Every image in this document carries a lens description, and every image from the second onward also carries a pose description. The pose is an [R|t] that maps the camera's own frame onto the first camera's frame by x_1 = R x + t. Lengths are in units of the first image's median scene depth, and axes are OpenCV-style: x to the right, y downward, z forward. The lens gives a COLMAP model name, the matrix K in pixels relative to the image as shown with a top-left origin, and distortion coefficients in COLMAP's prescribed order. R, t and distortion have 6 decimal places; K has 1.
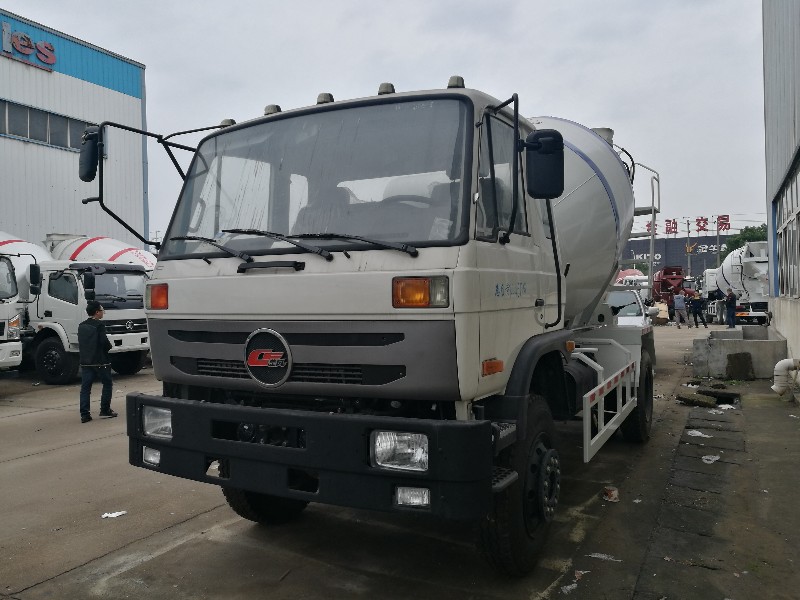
lens RADIAL K [[625.0, 0, 400.0], [0, 625.0, 300.0], [0, 0, 1]] dist [0.025227, -0.000995]
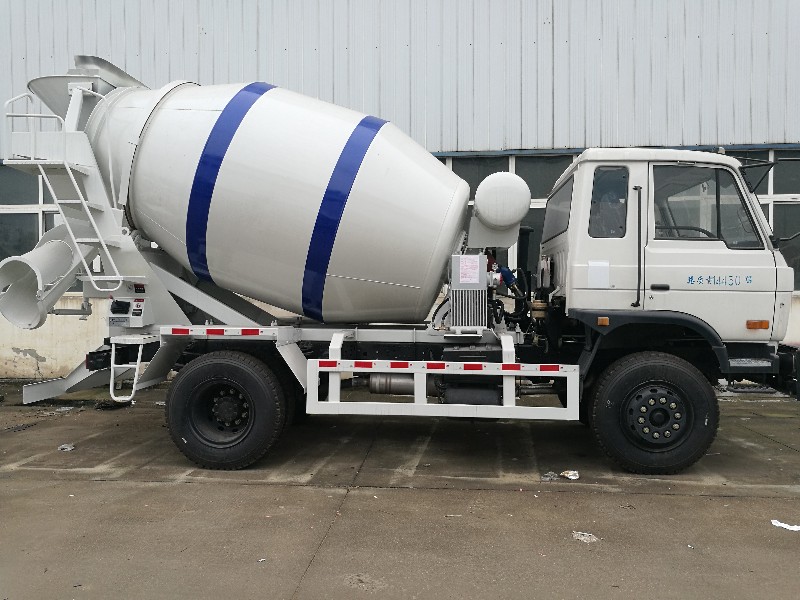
lens RADIAL K [[590.2, 0, 400.0], [0, 590.2, 300.0], [0, 0, 1]] dist [0.008593, 0.001211]
pose [[-0.389255, 0.014585, 0.921014, -1.464953], [0.011707, 0.999872, -0.010886, 0.049912], [-0.921055, 0.006545, -0.389376, 2.652817]]
